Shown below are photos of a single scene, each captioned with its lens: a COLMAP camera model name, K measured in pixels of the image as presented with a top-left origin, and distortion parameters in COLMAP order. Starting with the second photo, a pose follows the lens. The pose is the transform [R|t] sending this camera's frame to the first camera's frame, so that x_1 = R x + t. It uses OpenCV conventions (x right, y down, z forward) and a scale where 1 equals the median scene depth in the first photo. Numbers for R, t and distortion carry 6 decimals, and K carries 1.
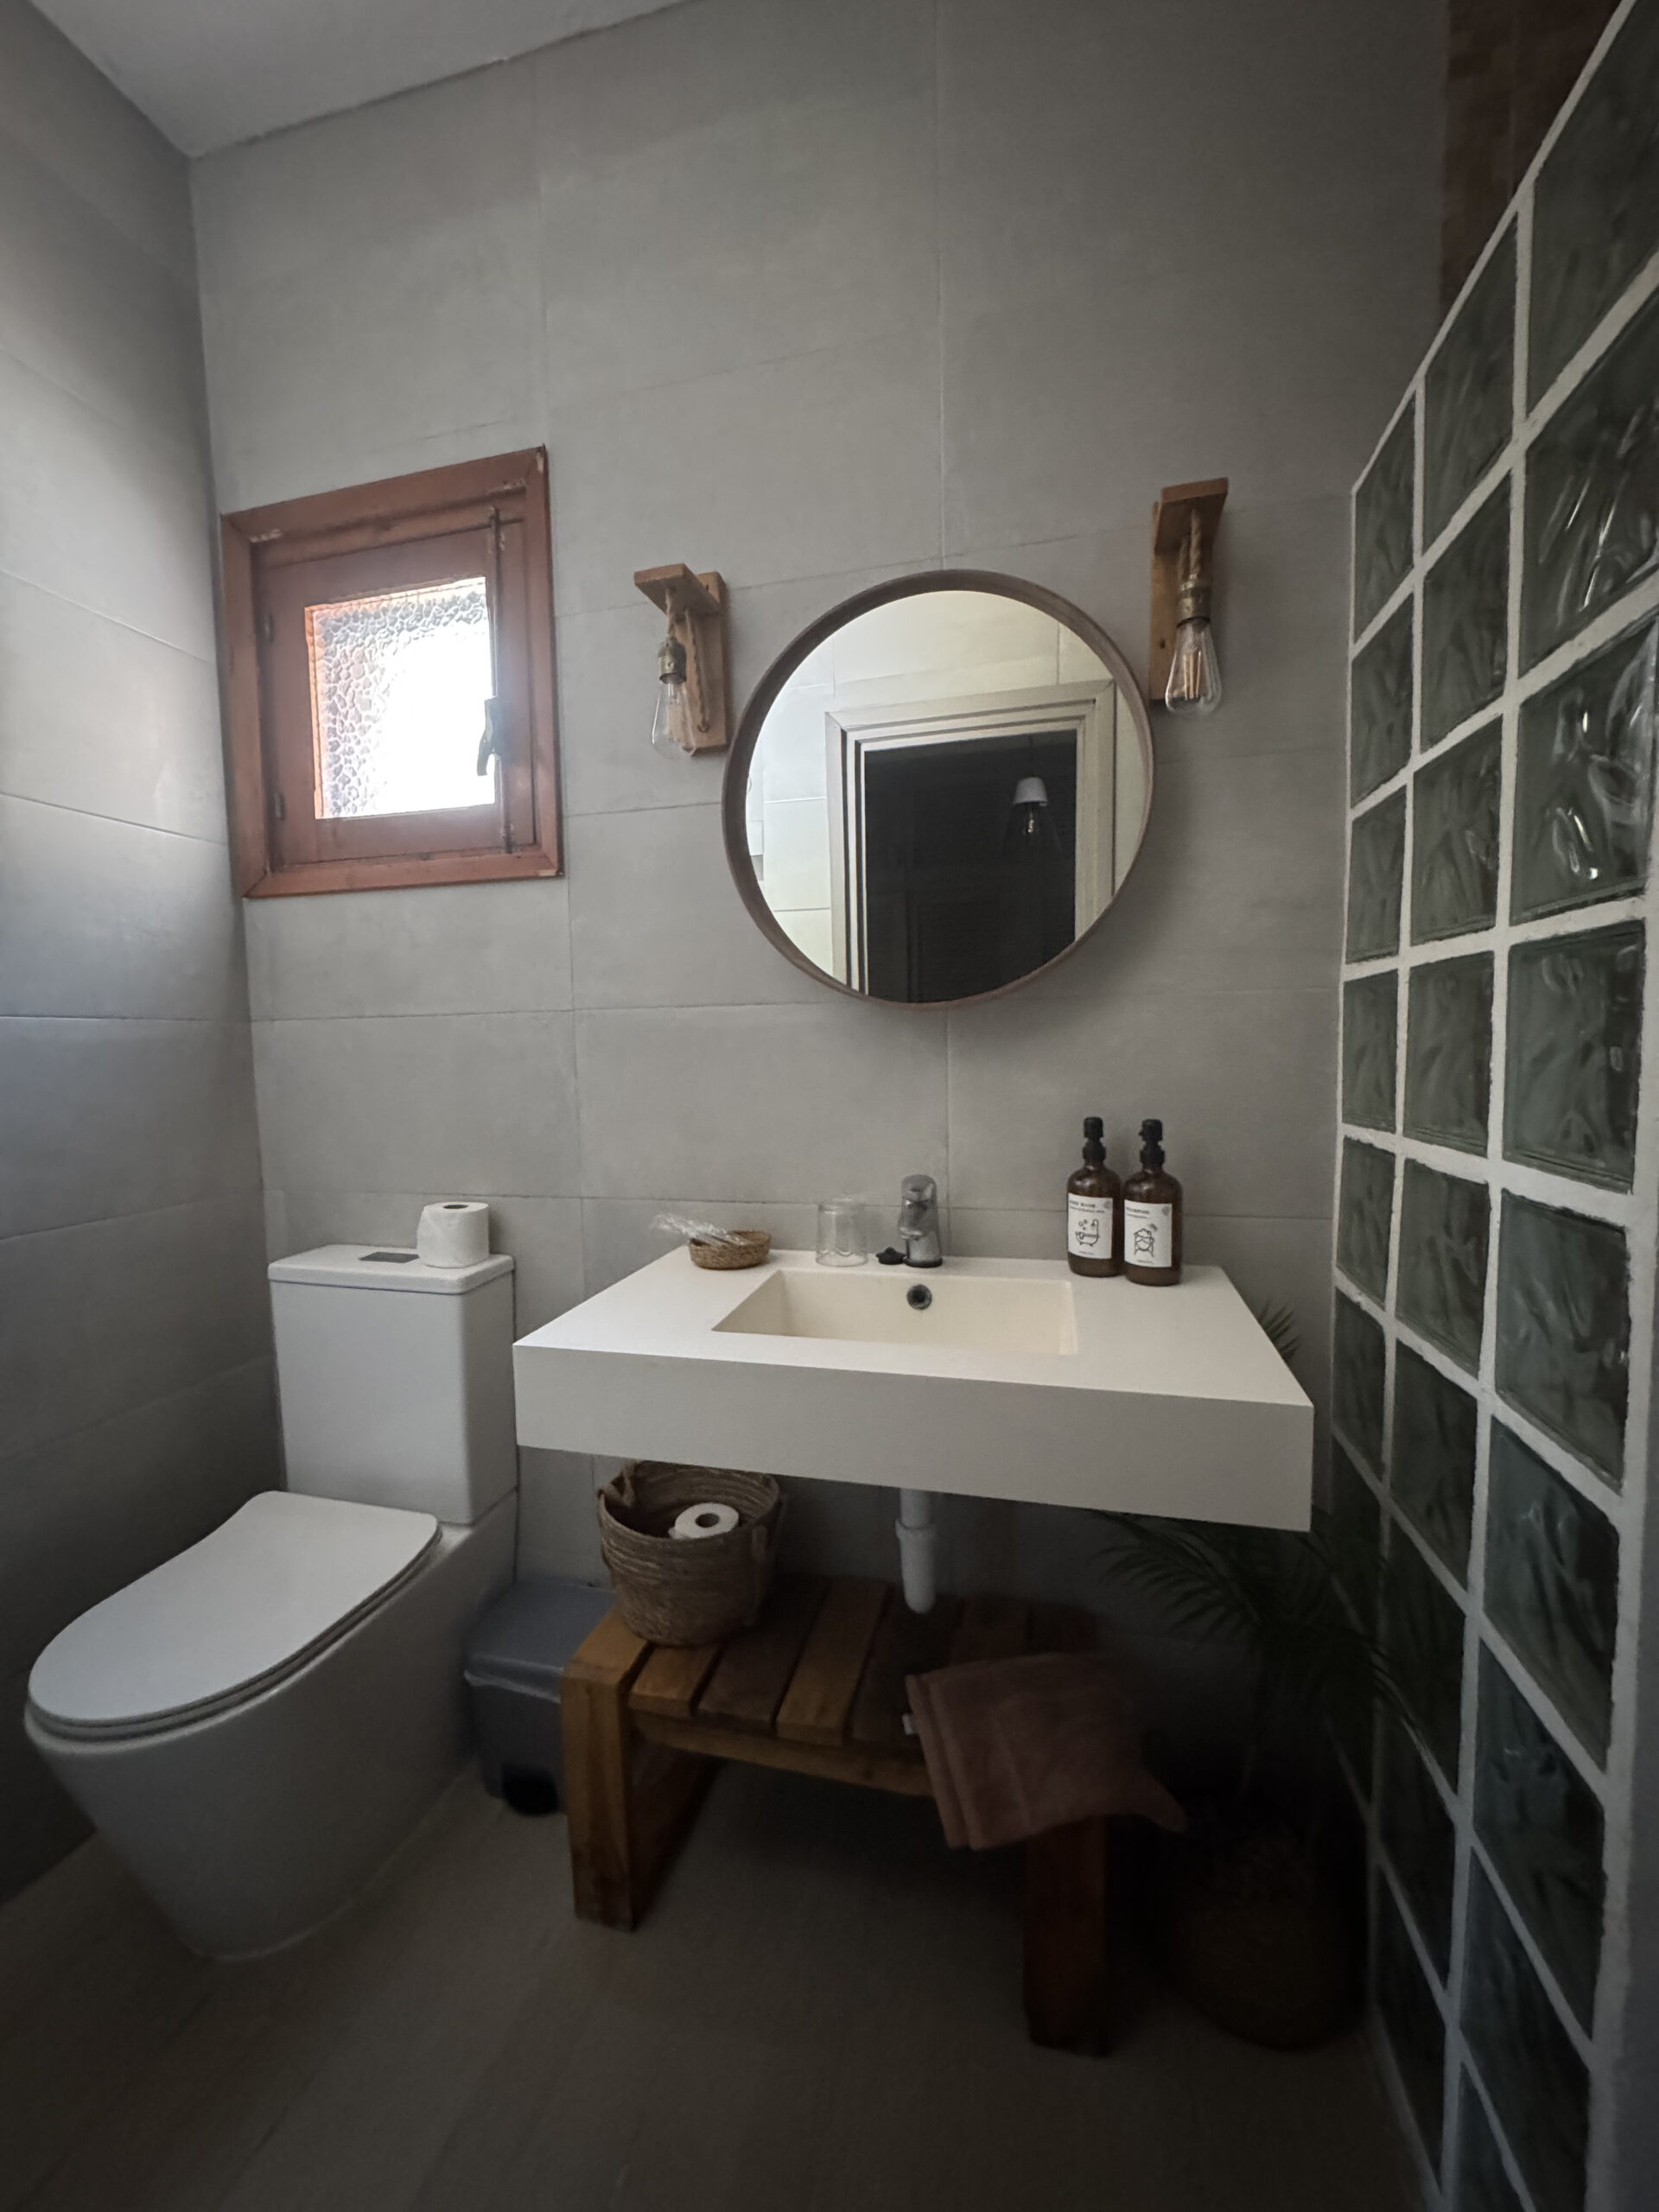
lens RADIAL K [[887.8, 0, 829.5], [0, 887.8, 1106.0], [0, 0, 1]] dist [0.001576, -0.000266]
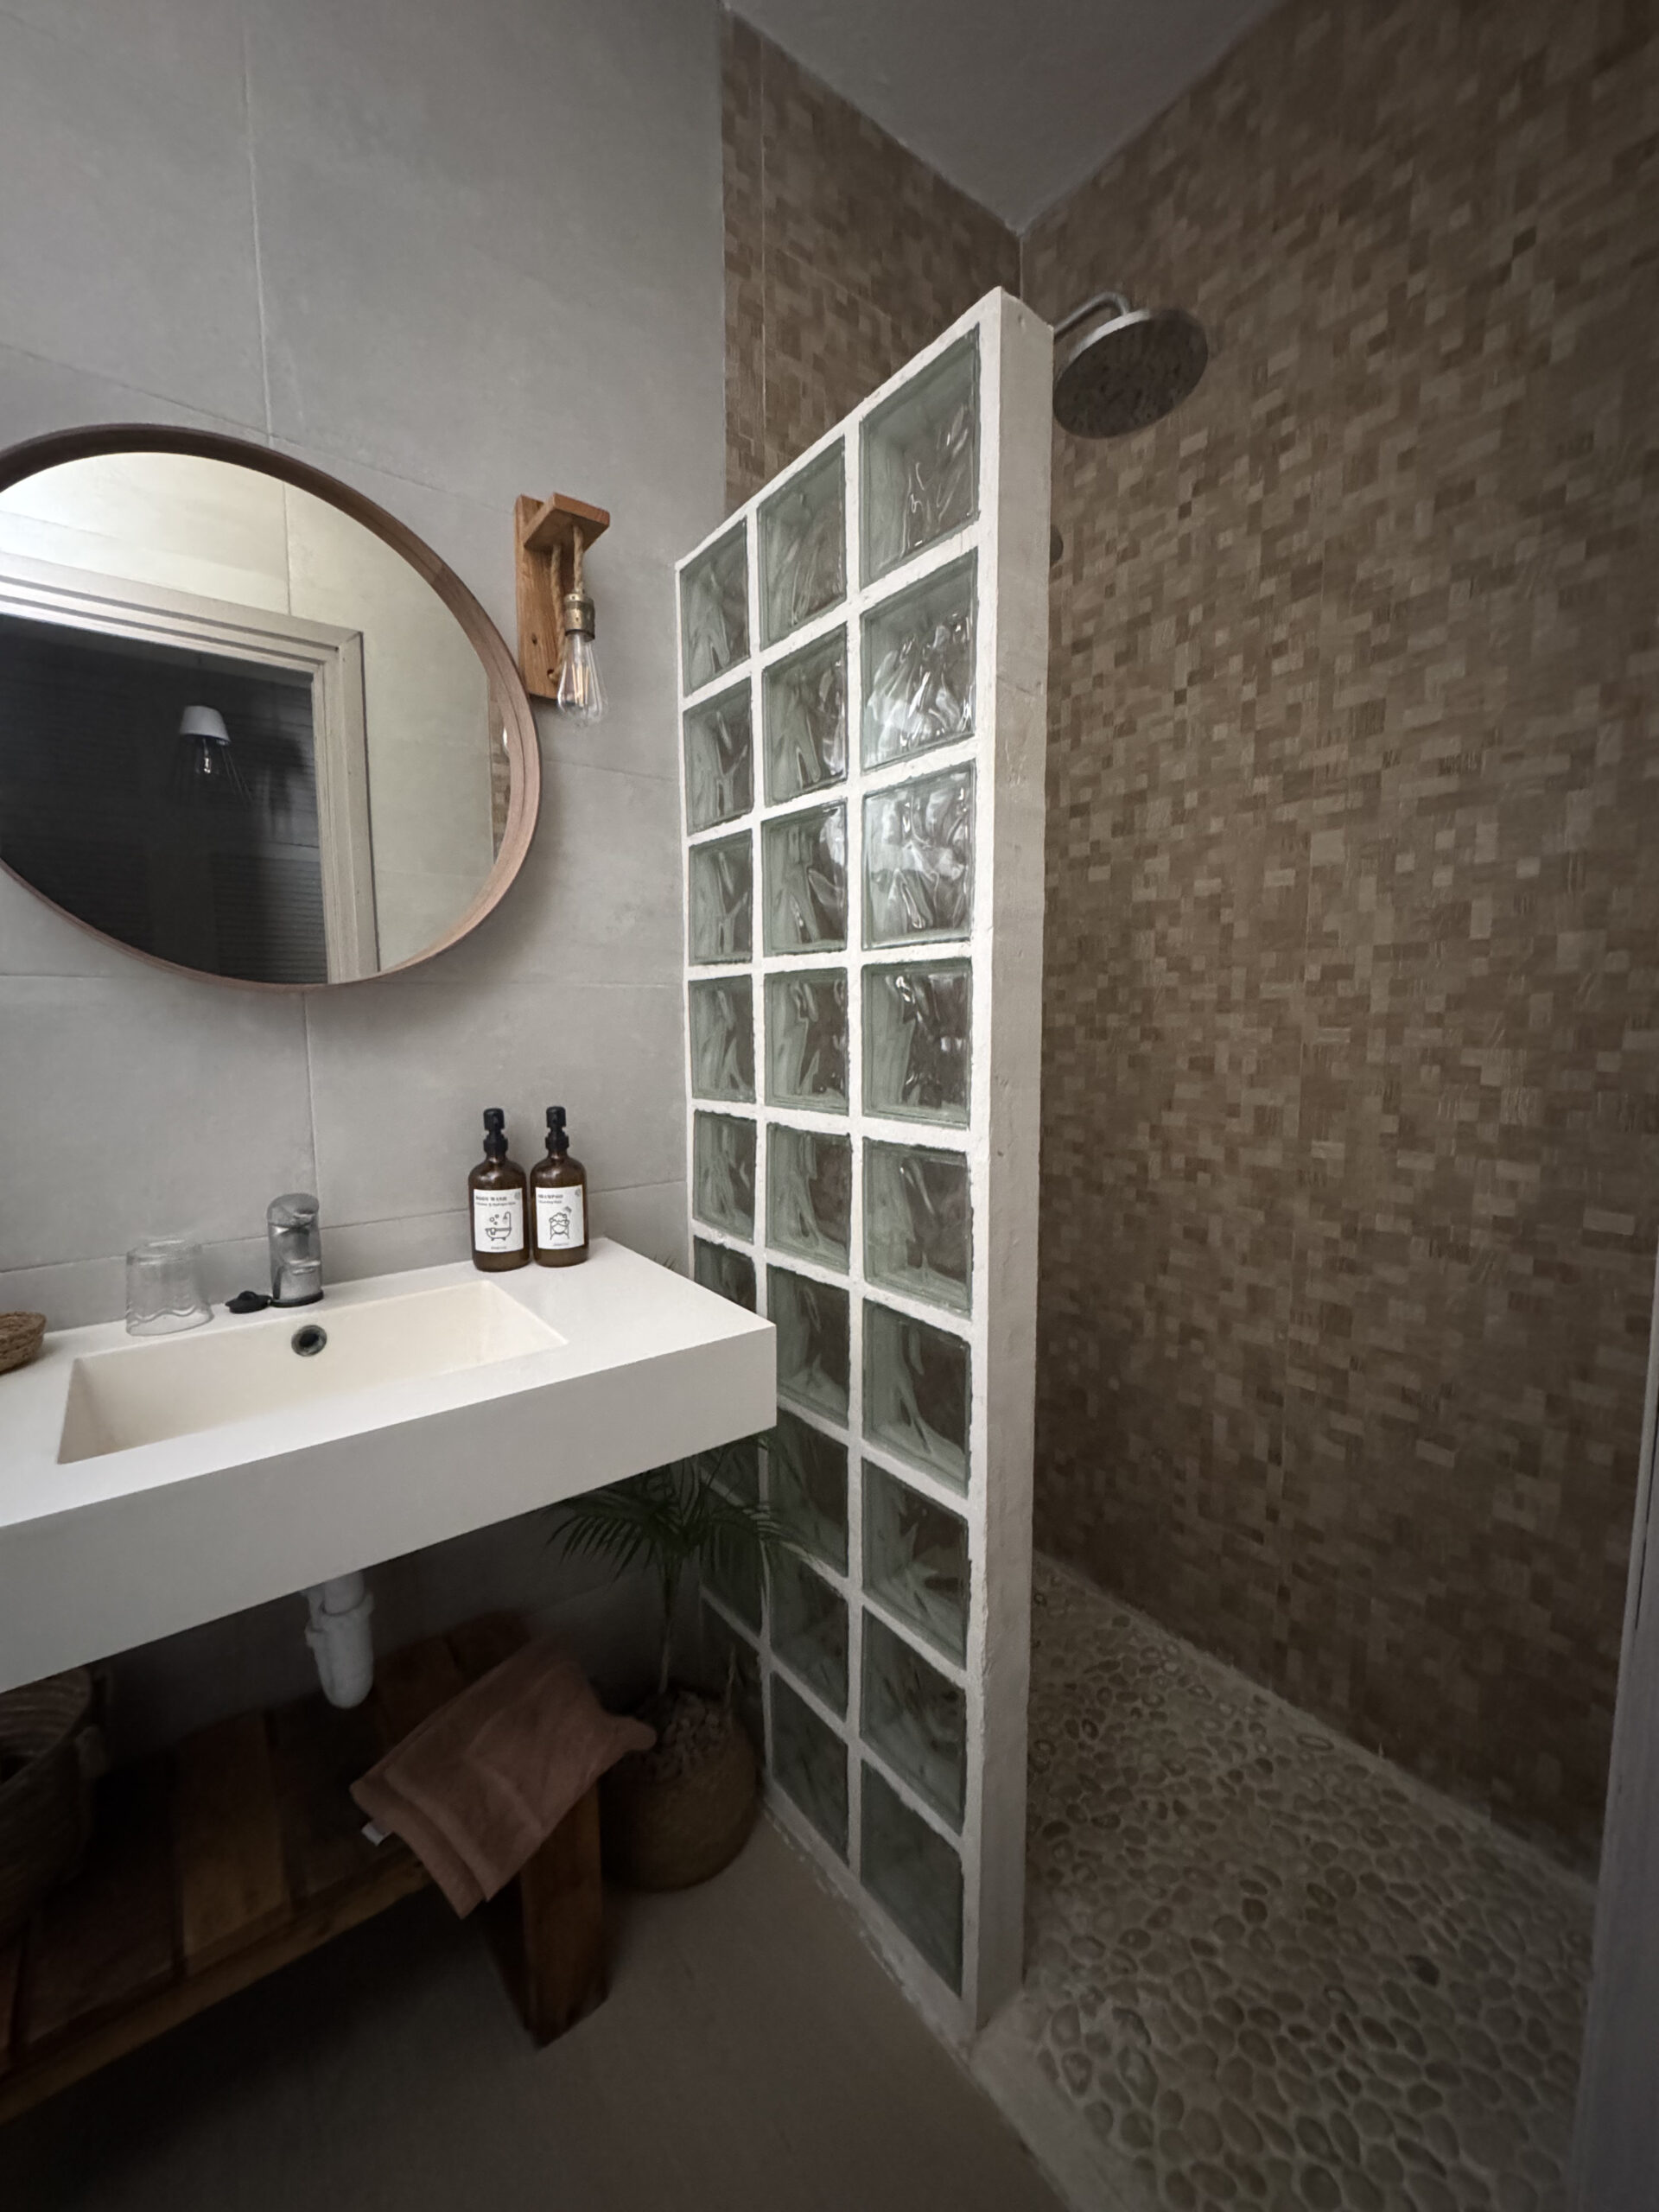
lens RADIAL K [[890.2, 0, 829.5], [0, 890.2, 1106.0], [0, 0, 1]] dist [-0.002196, 0.003460]
pose [[0.618452, -0.069173, 0.782772, -0.251785], [0.054577, 0.997494, 0.045028, -0.014877], [-0.783925, 0.014874, 0.620677, 0.108425]]
